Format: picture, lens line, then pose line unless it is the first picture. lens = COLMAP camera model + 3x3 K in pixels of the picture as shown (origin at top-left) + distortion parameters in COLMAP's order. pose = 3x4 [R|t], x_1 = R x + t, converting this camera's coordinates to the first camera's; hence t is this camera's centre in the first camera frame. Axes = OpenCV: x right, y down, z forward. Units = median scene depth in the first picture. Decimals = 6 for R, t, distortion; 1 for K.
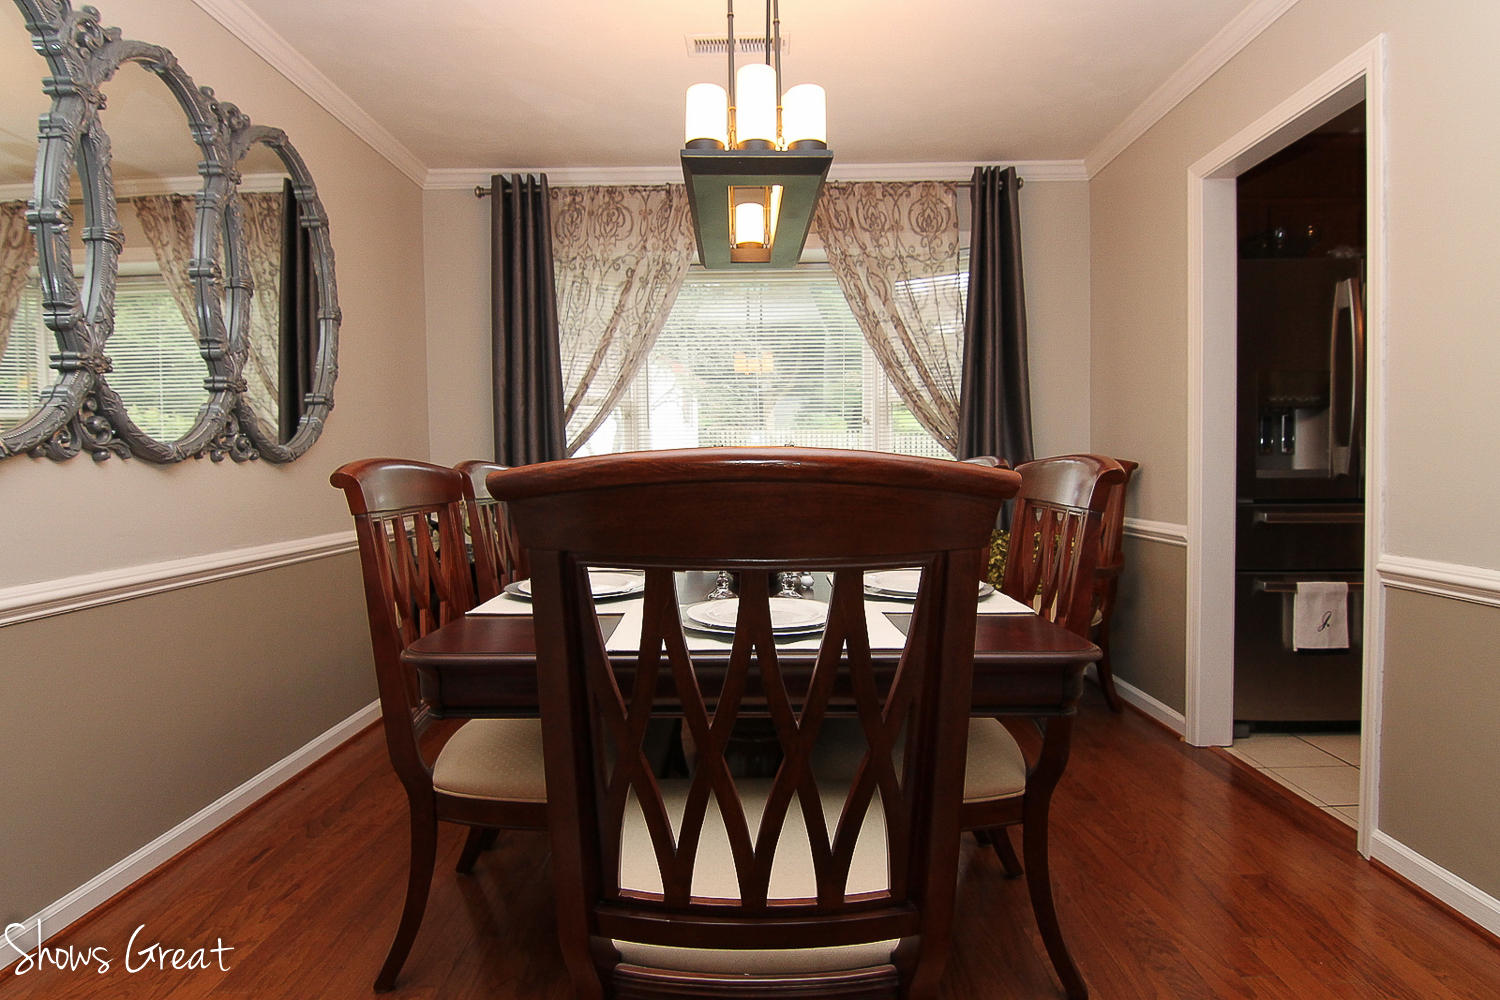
lens RADIAL K [[770.2, 0, 746.8], [0, 770.2, 491.9], [0, 0, 1]] dist [0.001106, -0.016390]
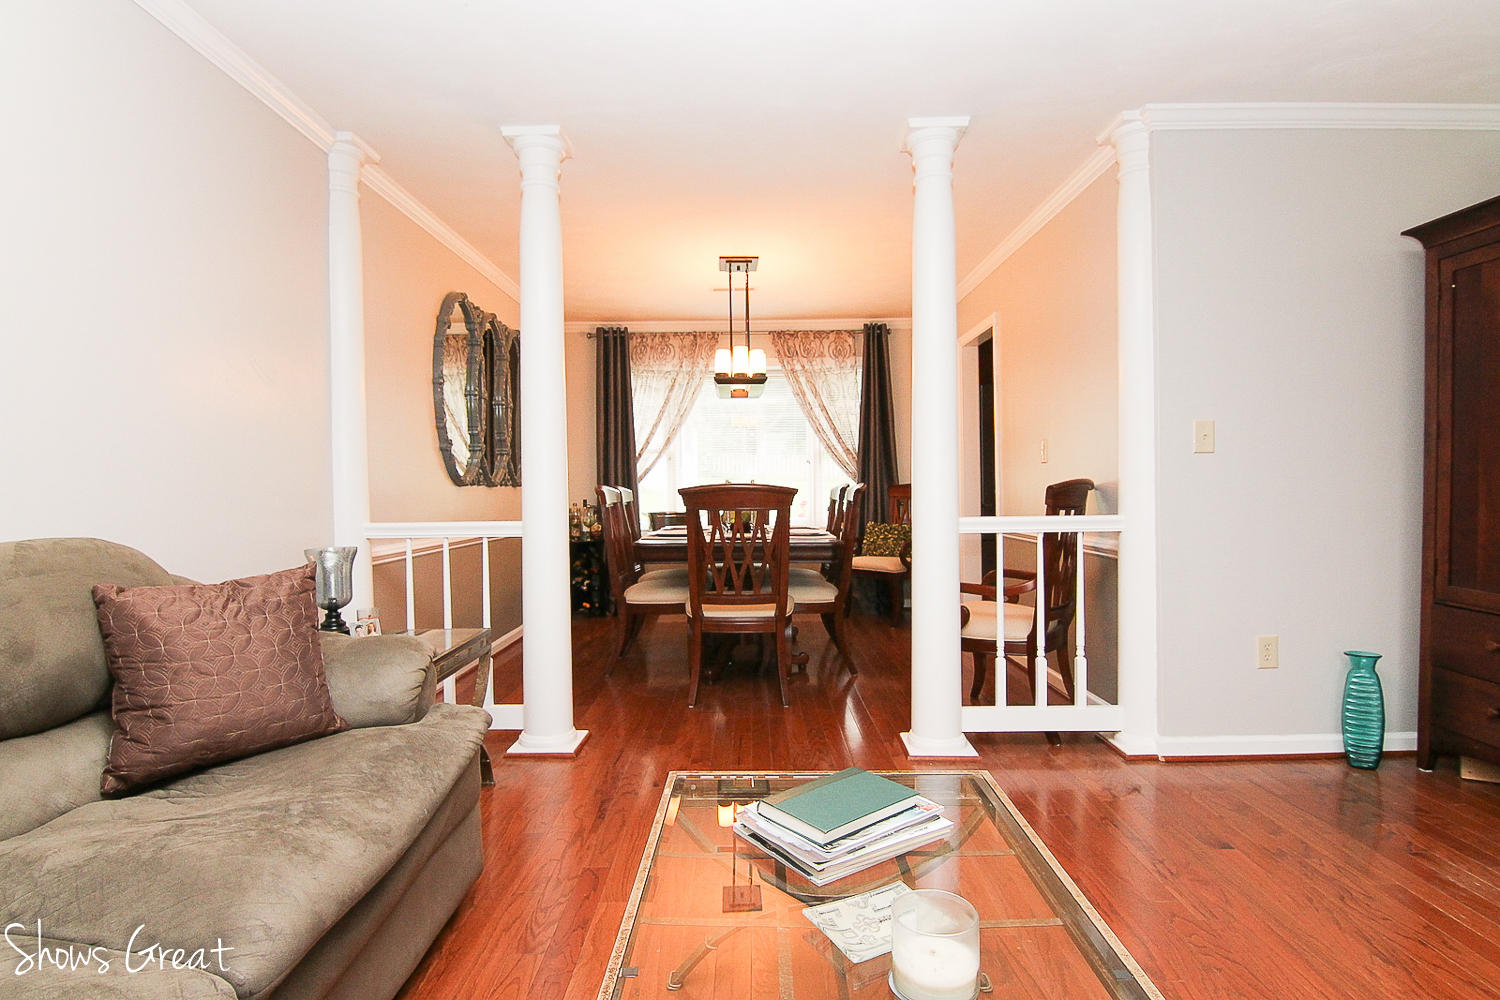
lens RADIAL K [[770.2, 0, 746.8], [0, 770.2, 491.9], [0, 0, 1]] dist [0.001106, -0.016390]
pose [[0.999971, -0.001834, 0.007424, 0.005526], [0.002024, 0.999668, -0.025676, 0.021773], [-0.007374, 0.025690, 0.999643, -0.790630]]
